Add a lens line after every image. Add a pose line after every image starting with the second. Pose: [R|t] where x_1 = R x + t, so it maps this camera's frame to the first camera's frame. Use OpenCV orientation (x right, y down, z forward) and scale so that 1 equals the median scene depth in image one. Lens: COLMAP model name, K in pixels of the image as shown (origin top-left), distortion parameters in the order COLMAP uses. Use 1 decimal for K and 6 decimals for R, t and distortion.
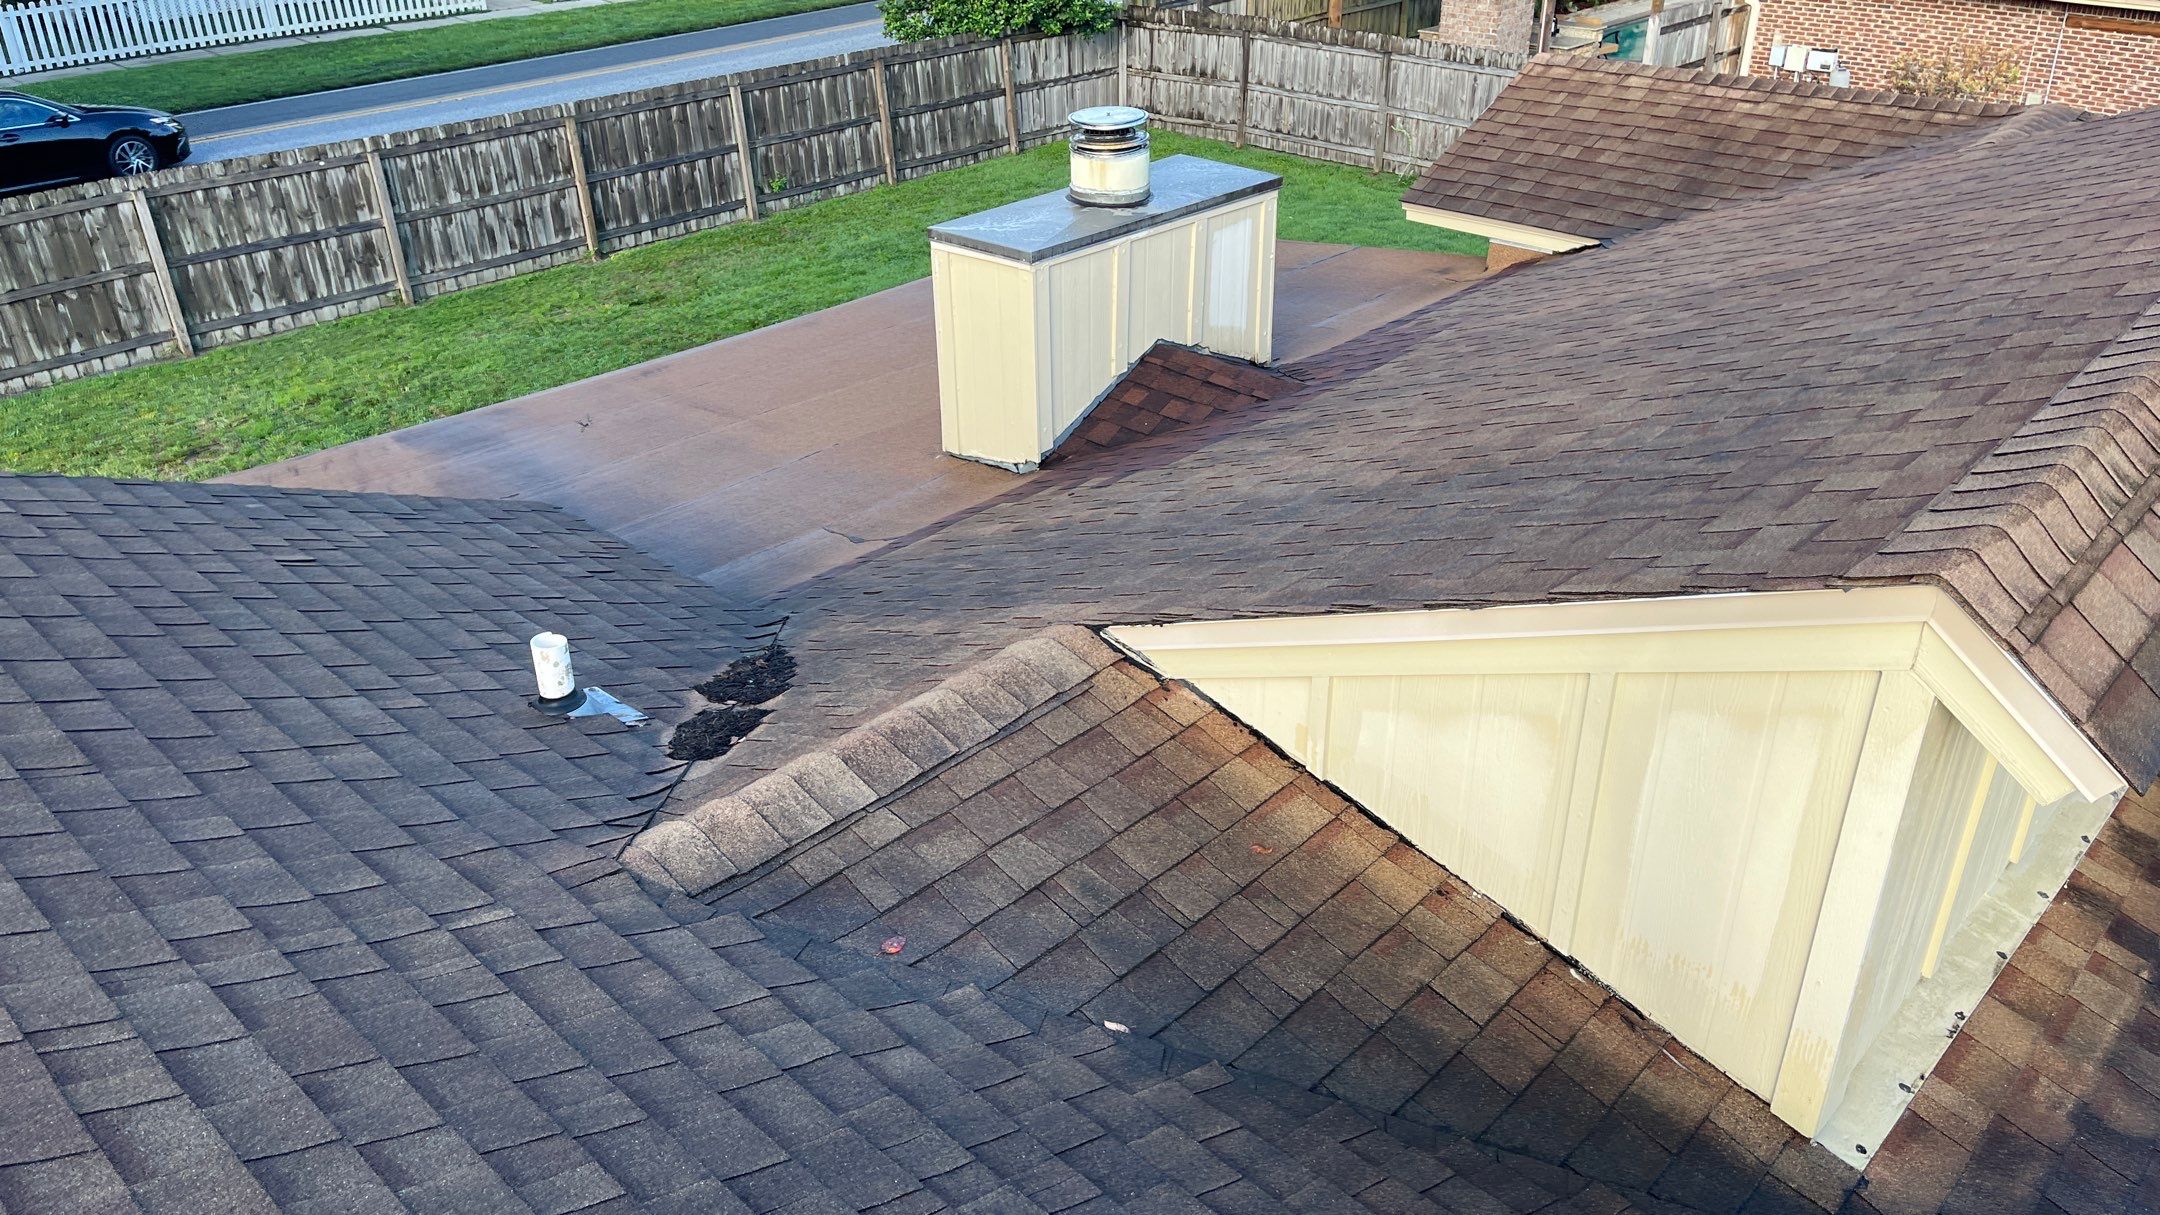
lens RADIAL K [[1661.8, 0, 1013.0], [0, 1661.8, 597.0], [0, 0, 1]] dist [0.096163, -0.140169]
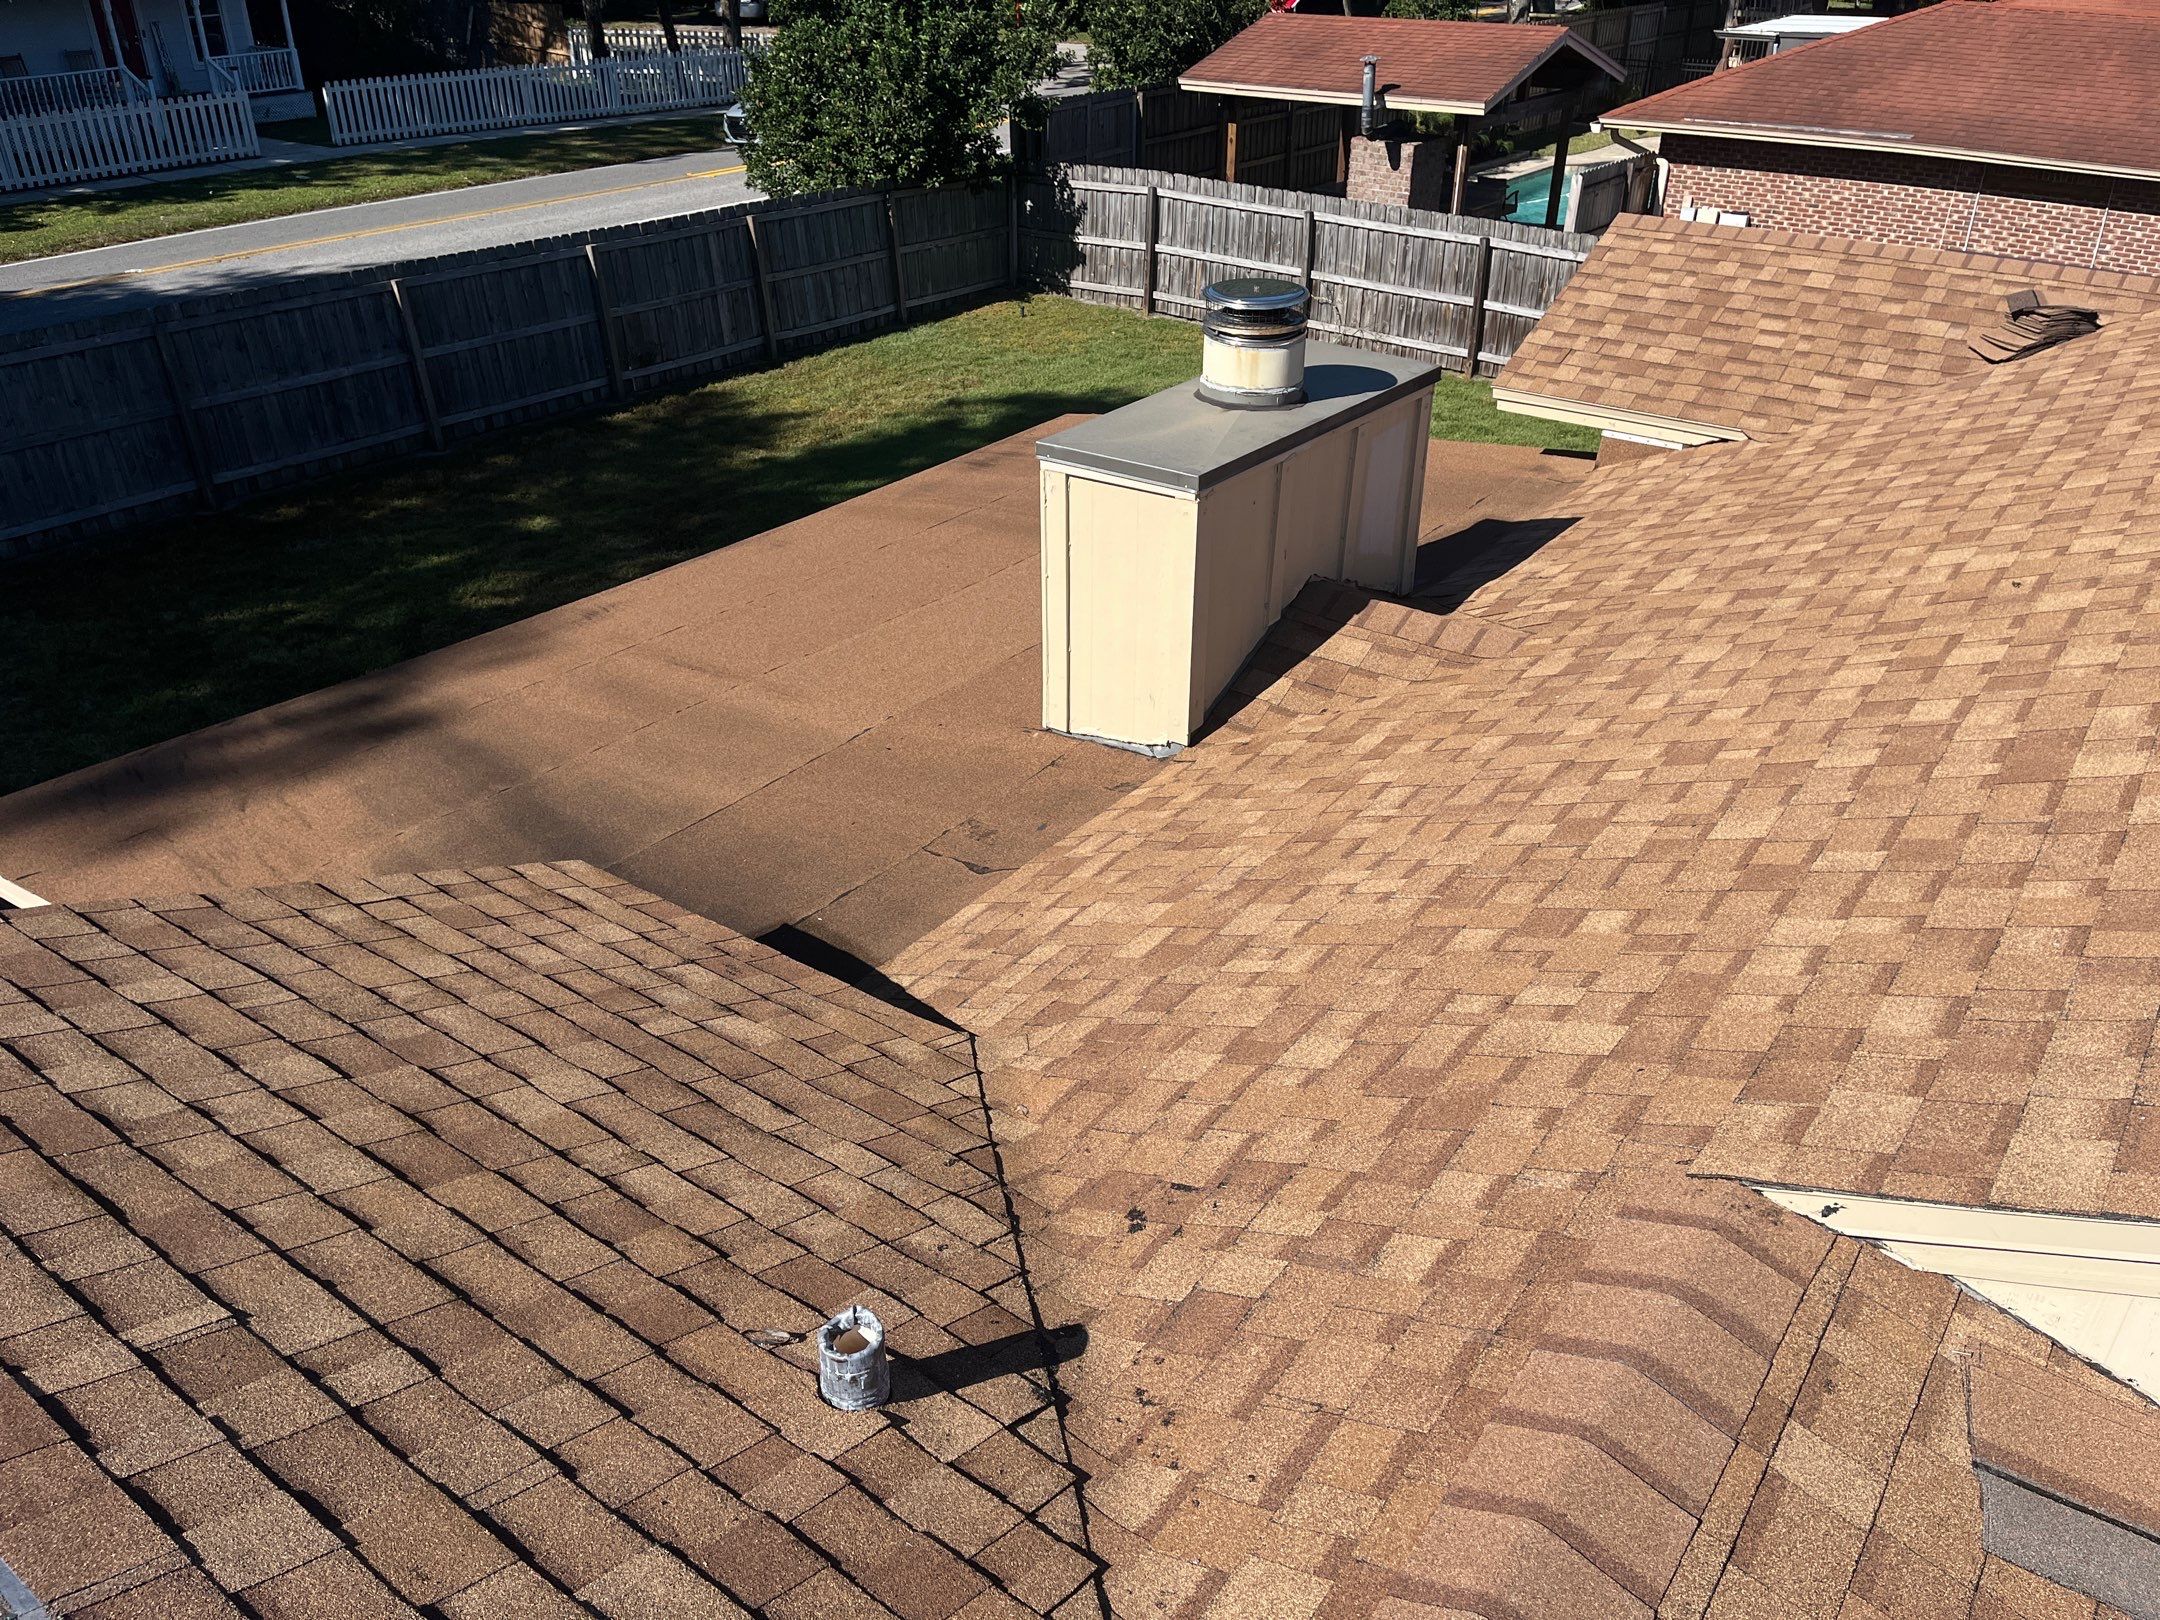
lens RADIAL K [[1624.6, 0, 1080.0], [0, 1624.6, 810.0], [0, 0, 1]] dist [0.093816, -0.139266]
pose [[0.986769, -0.050080, 0.154202, -0.066763], [0.044461, 0.998223, 0.039681, -0.036752], [-0.155916, -0.032300, 0.987242, 0.116794]]
